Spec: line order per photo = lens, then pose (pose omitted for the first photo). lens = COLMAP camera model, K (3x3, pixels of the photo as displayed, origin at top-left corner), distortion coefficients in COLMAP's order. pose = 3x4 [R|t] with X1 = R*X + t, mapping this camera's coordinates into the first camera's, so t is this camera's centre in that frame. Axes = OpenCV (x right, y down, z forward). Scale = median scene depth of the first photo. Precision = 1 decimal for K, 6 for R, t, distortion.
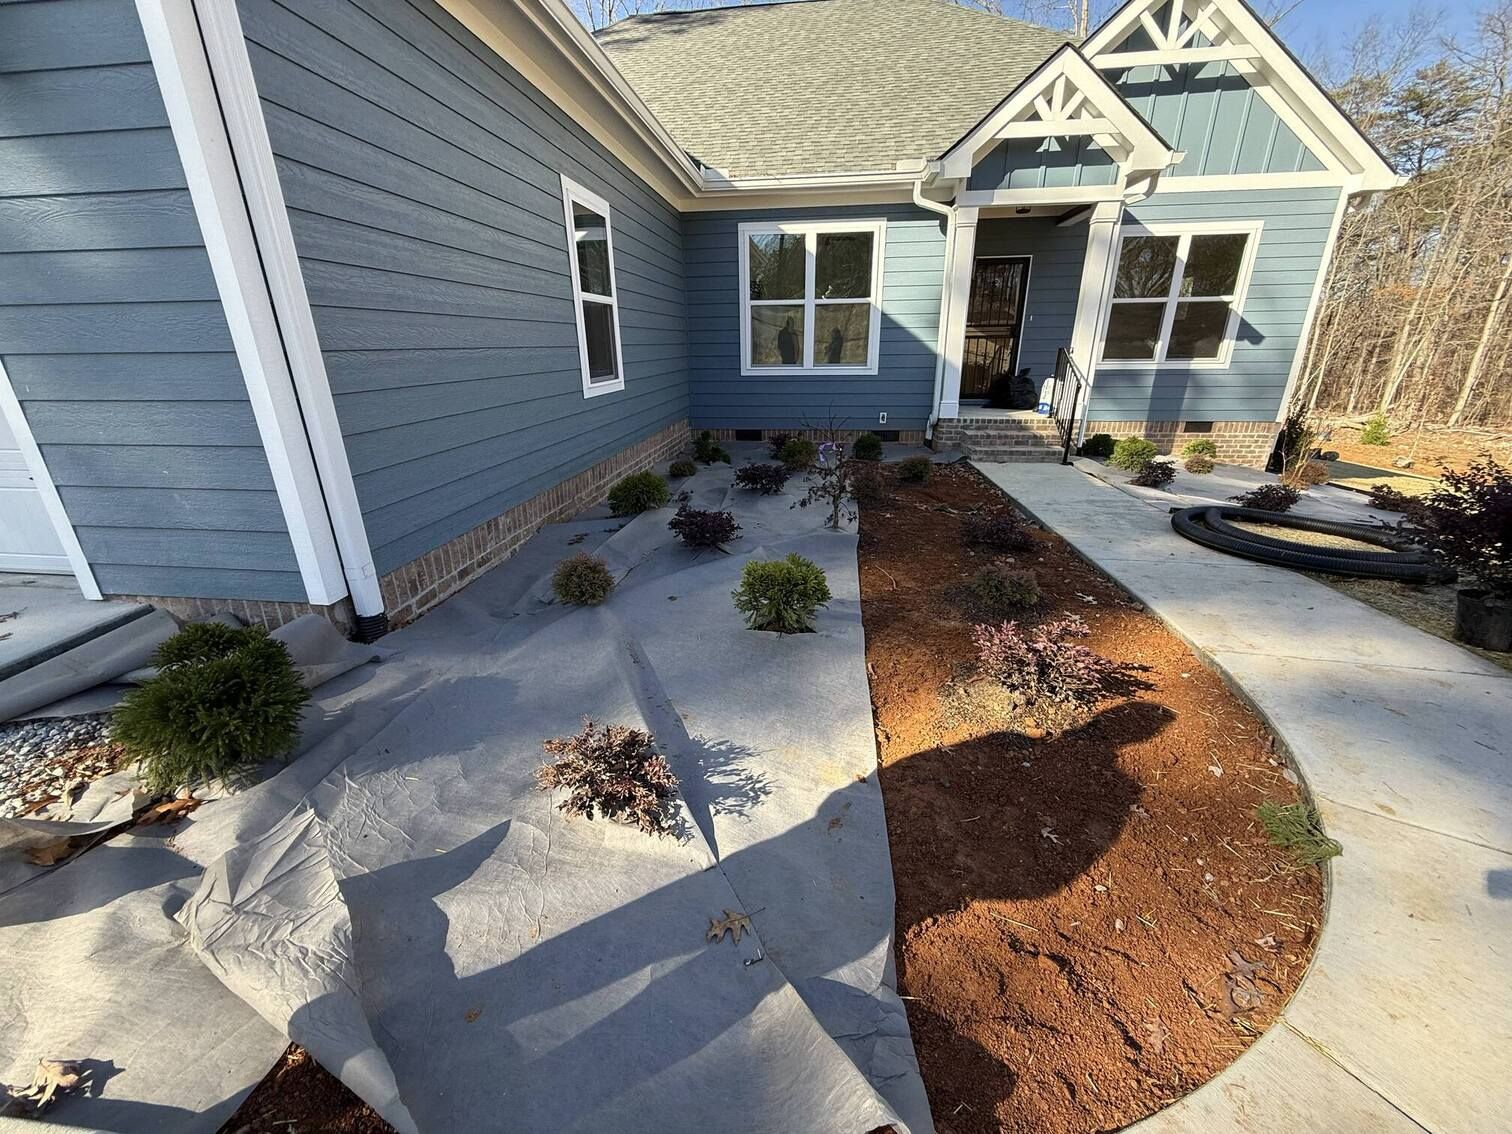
lens RADIAL K [[606.6, 0, 755.0], [0, 606.6, 564.2], [0, 0, 1]] dist [0.001368, 0.000279]
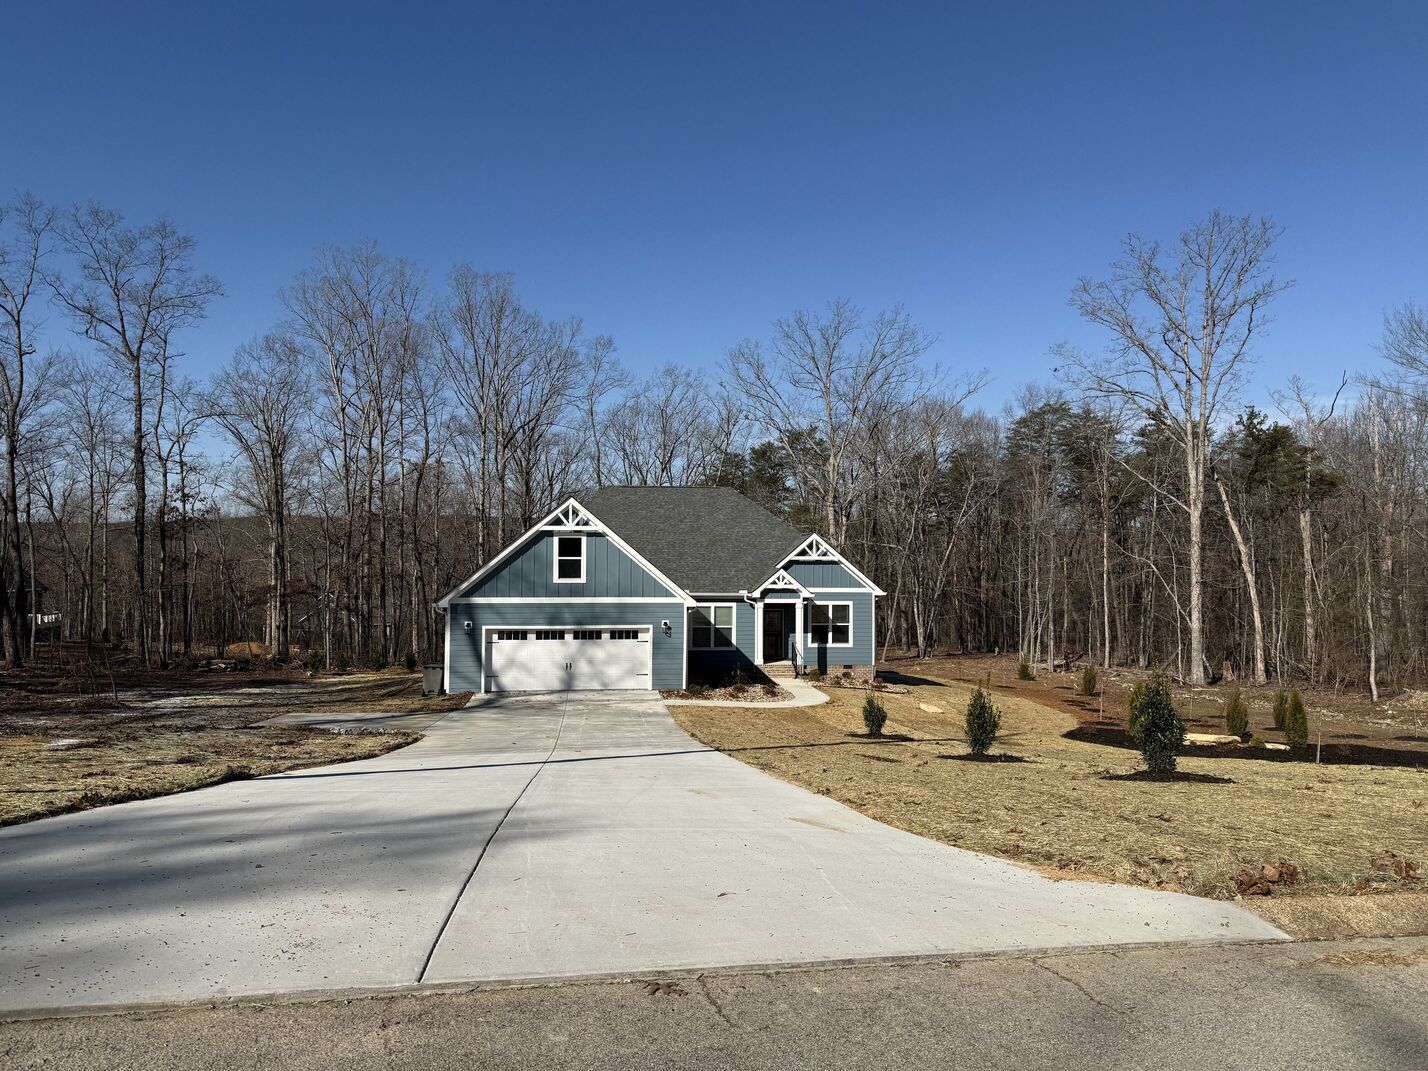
lens RADIAL K [[1004.5, 0, 719.7], [0, 1004.5, 535.6], [0, 0, 1]] dist [0.089452, -0.003867]
pose [[0.968573, 0.022034, 0.247752, -1.109334], [0.067184, 0.935868, -0.345887, 0.861180], [-0.239484, 0.351662, 0.904976, -3.639804]]
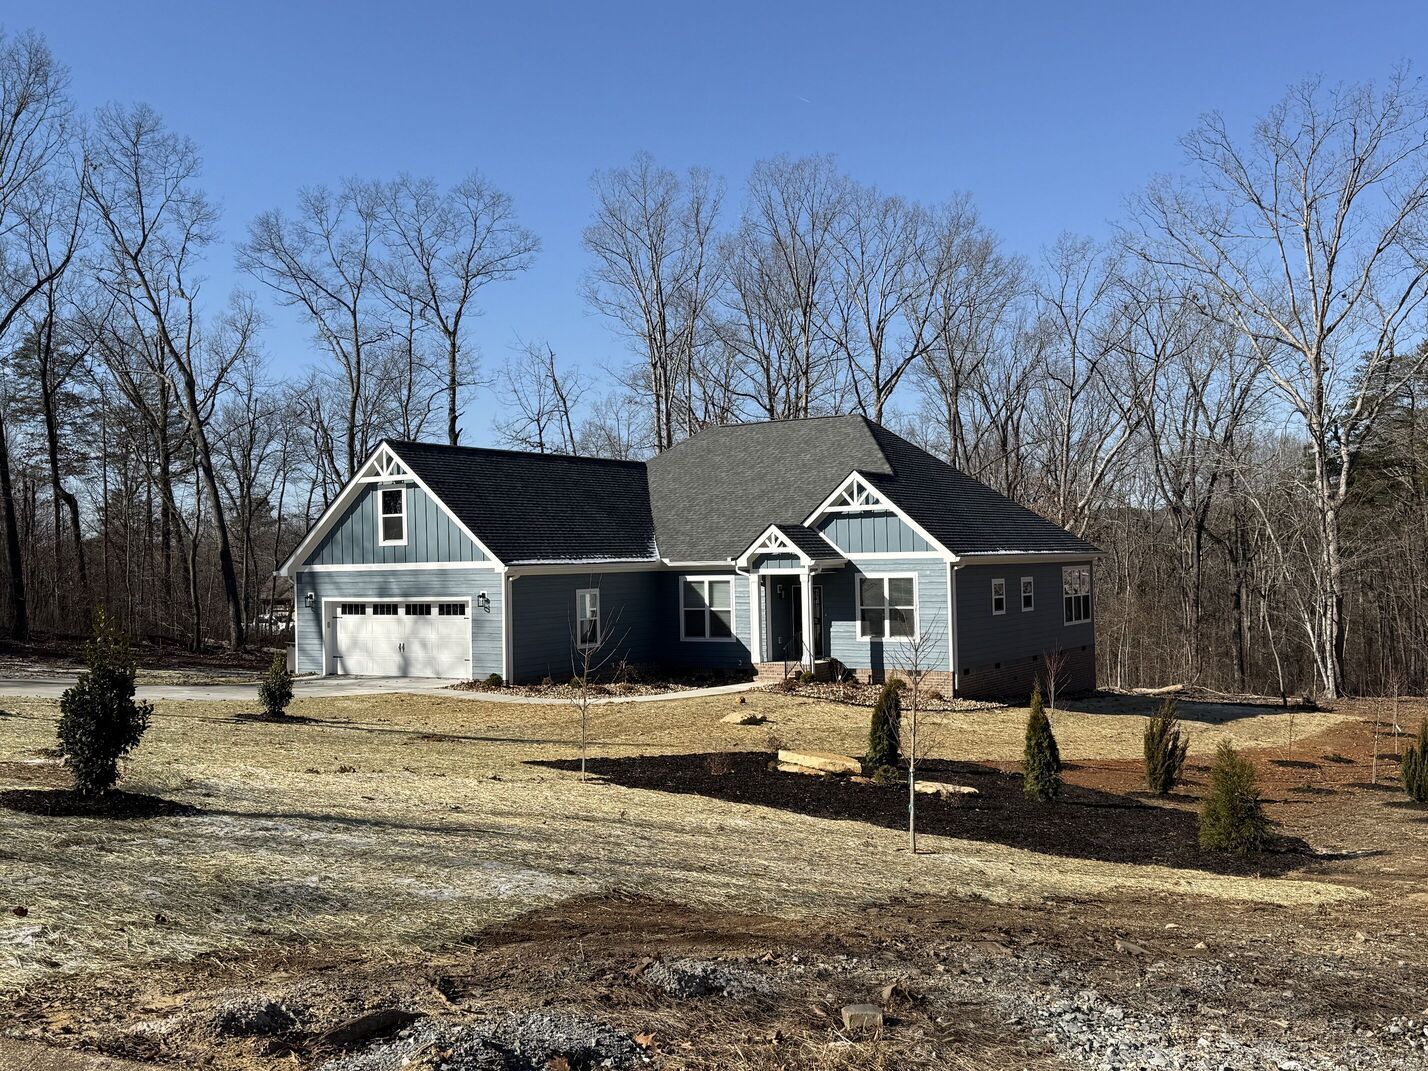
lens RADIAL K [[1413.6, 0, 718.2], [0, 1413.6, 534.0], [0, 0, 1]] dist [0.084785, 0.000000]
pose [[0.906057, -0.013842, -0.422929, 2.247200], [-0.135193, 0.937614, -0.320316, 0.918543], [0.400978, 0.347402, 0.847661, -3.323001]]
